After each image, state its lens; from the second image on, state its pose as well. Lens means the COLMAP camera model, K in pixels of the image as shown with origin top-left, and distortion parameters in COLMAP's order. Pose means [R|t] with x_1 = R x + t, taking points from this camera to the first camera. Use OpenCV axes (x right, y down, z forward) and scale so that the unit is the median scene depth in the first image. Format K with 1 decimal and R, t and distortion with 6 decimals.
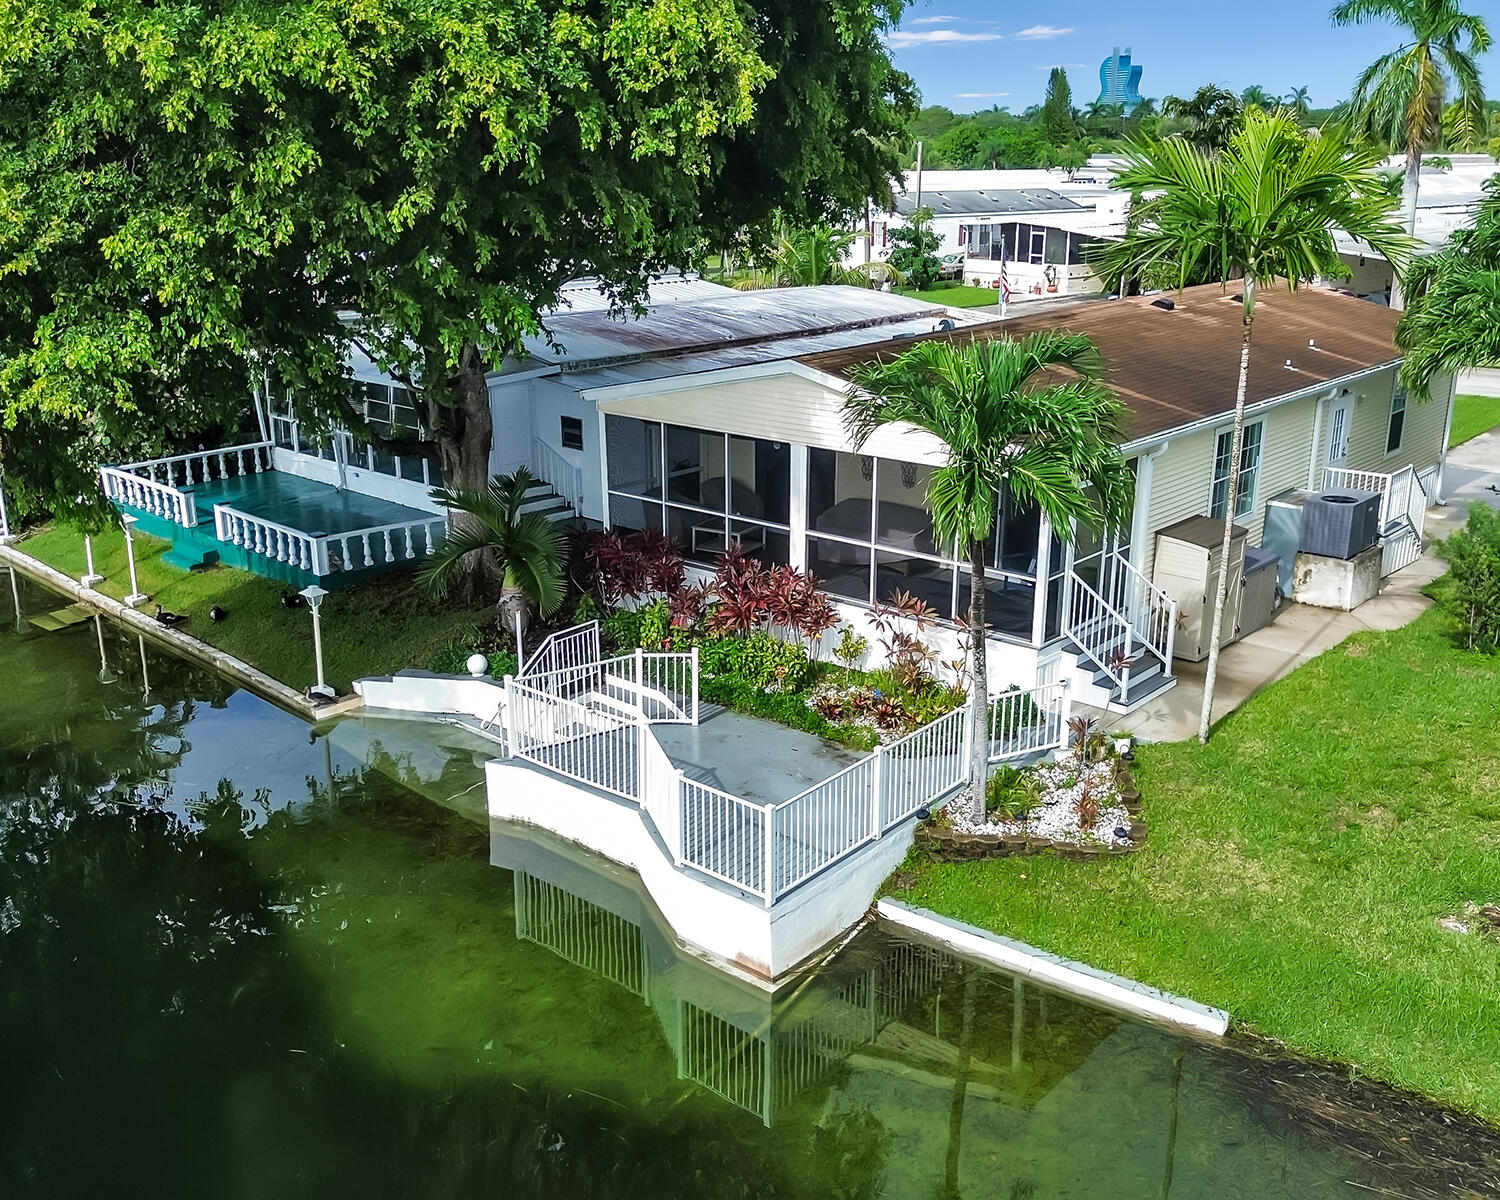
lens RADIAL K [[1496.5, 0, 750.0], [0, 1496.5, 600.0], [0, 0, 1]] dist [0.067754, -0.002073]
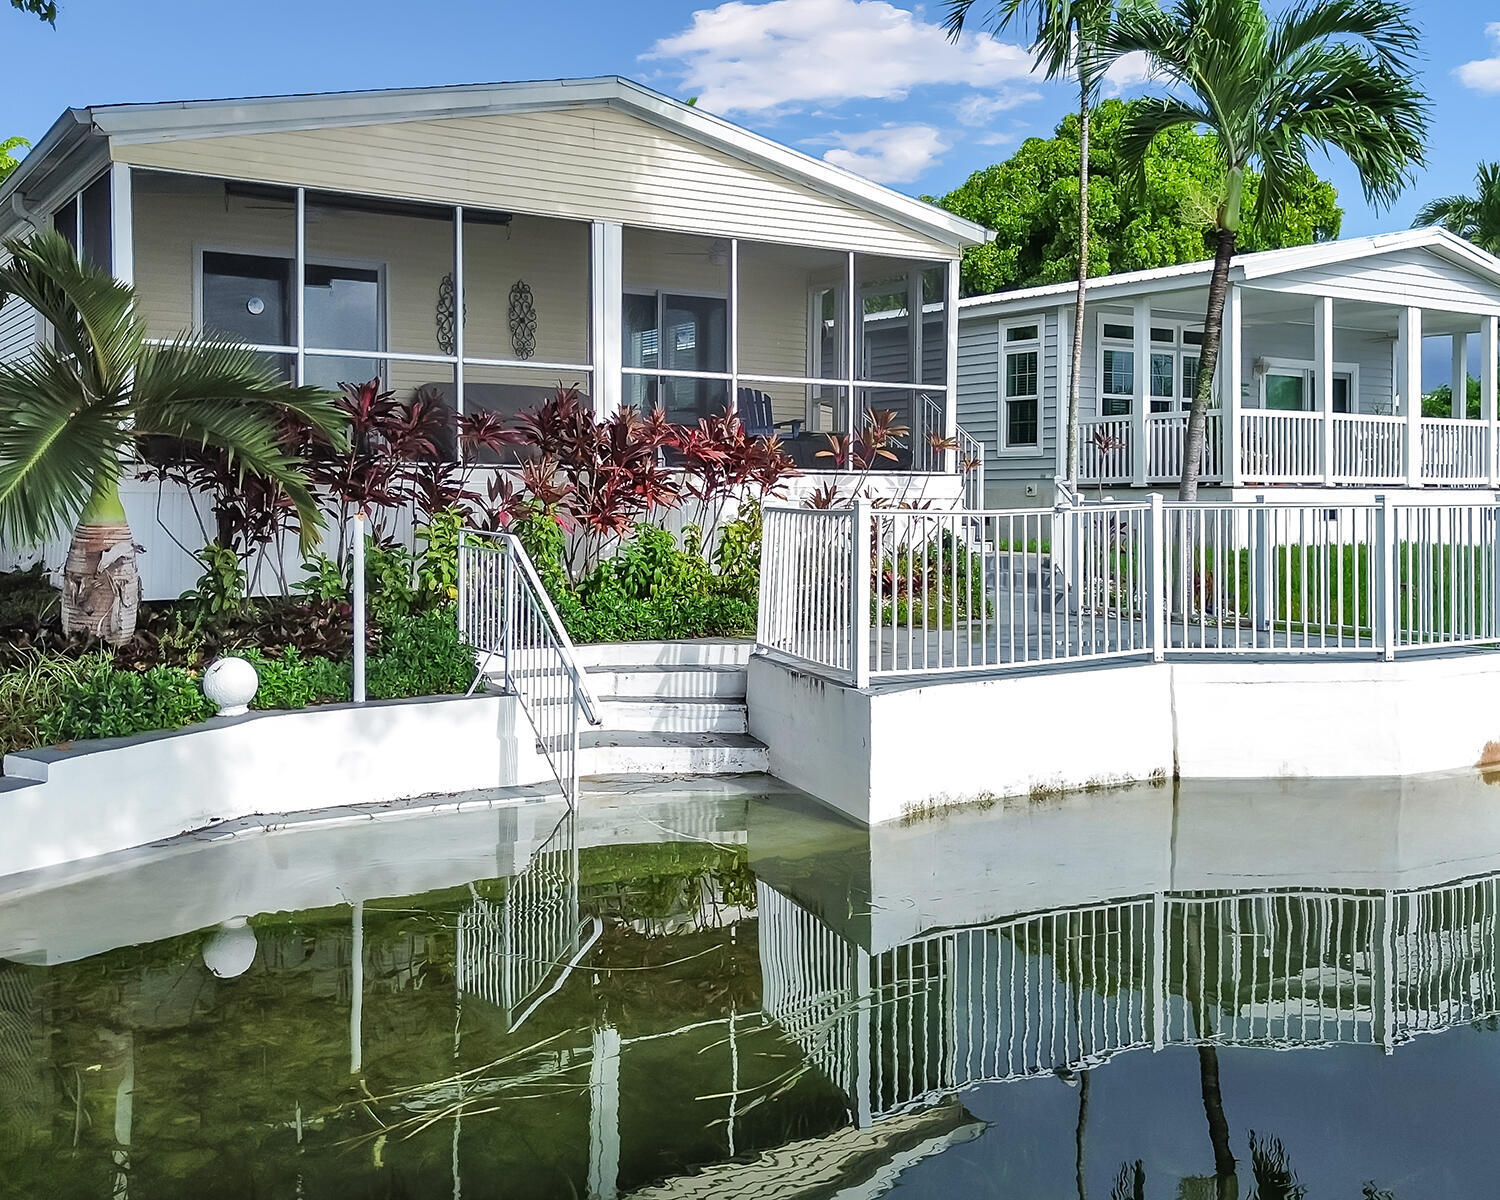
lens RADIAL K [[1539.3, 0, 750.3], [0, 1539.3, 520.1], [0, 0, 1]] dist [0.043119, -0.002653]
pose [[0.277425, -0.016855, 0.960599, -0.570016], [0.277816, 0.958539, -0.063415, 0.070420], [-0.919703, 0.284463, 0.270605, 0.821763]]
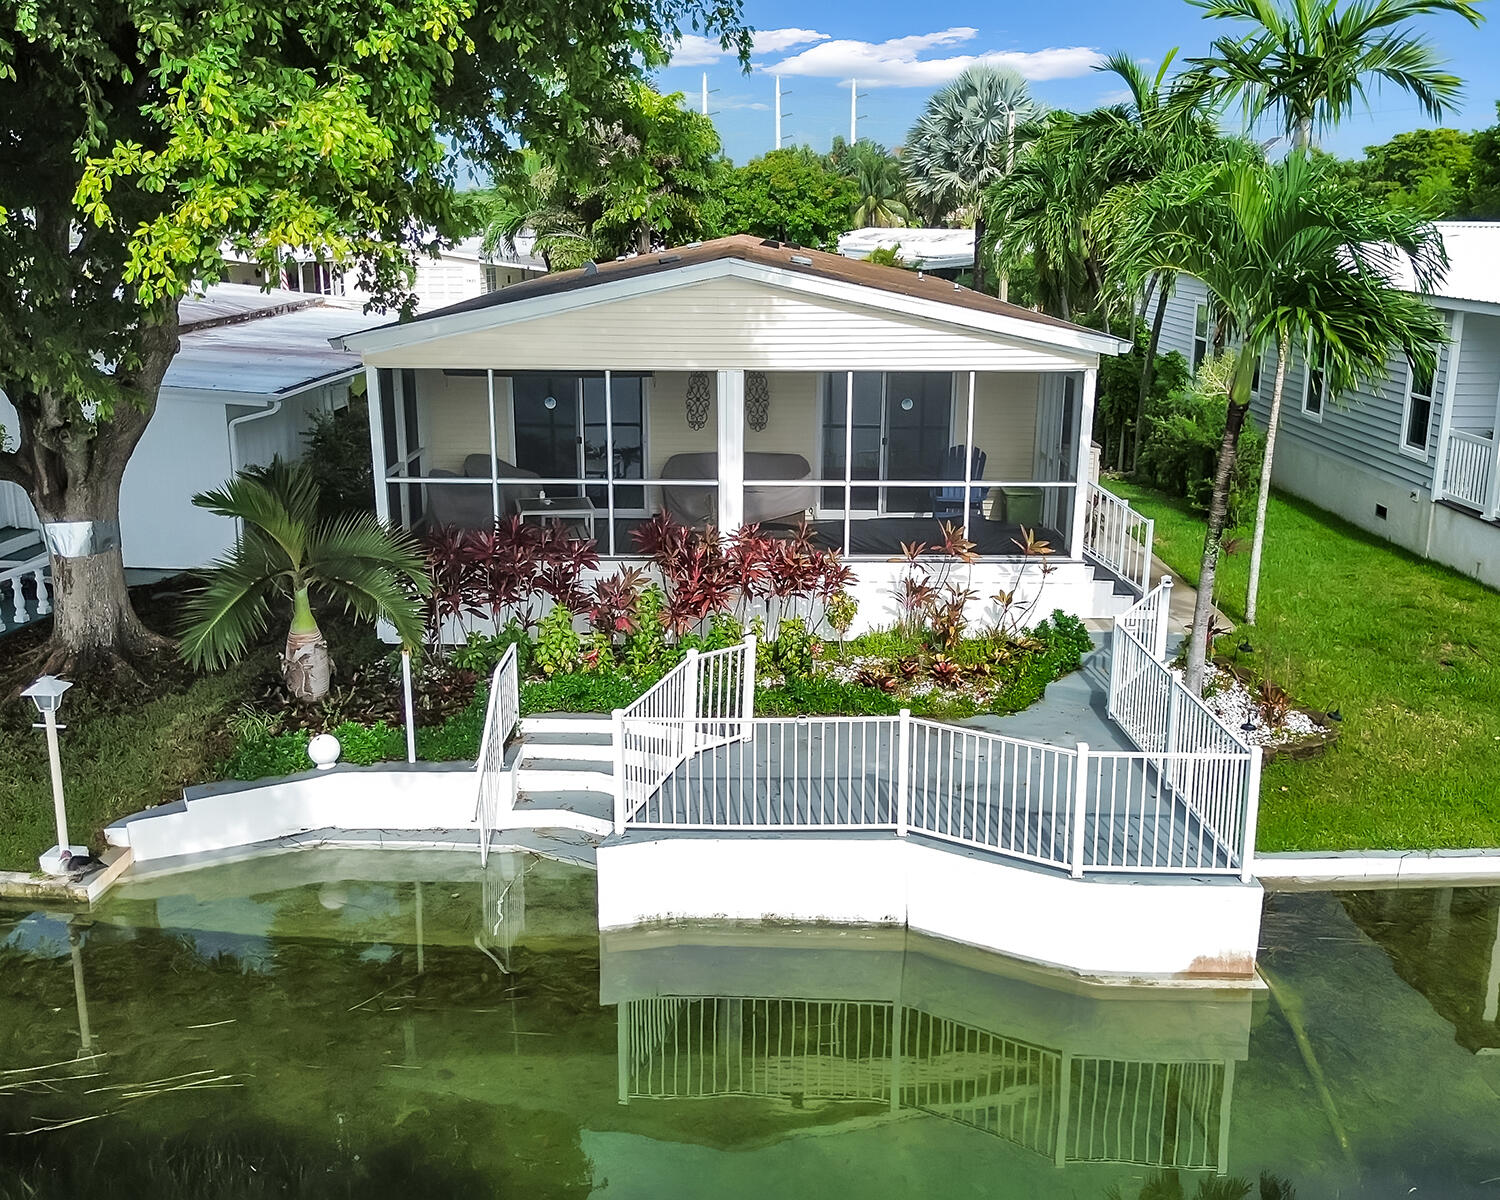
lens RADIAL K [[1496.5, 0, 750.0], [0, 1496.5, 600.0], [0, 0, 1]] dist [0.067754, -0.002073]
pose [[0.766268, -0.157695, 0.622869, -0.474272], [0.186745, 0.982226, 0.018938, 0.001138], [-0.614784, 0.101807, 0.782097, 0.398792]]
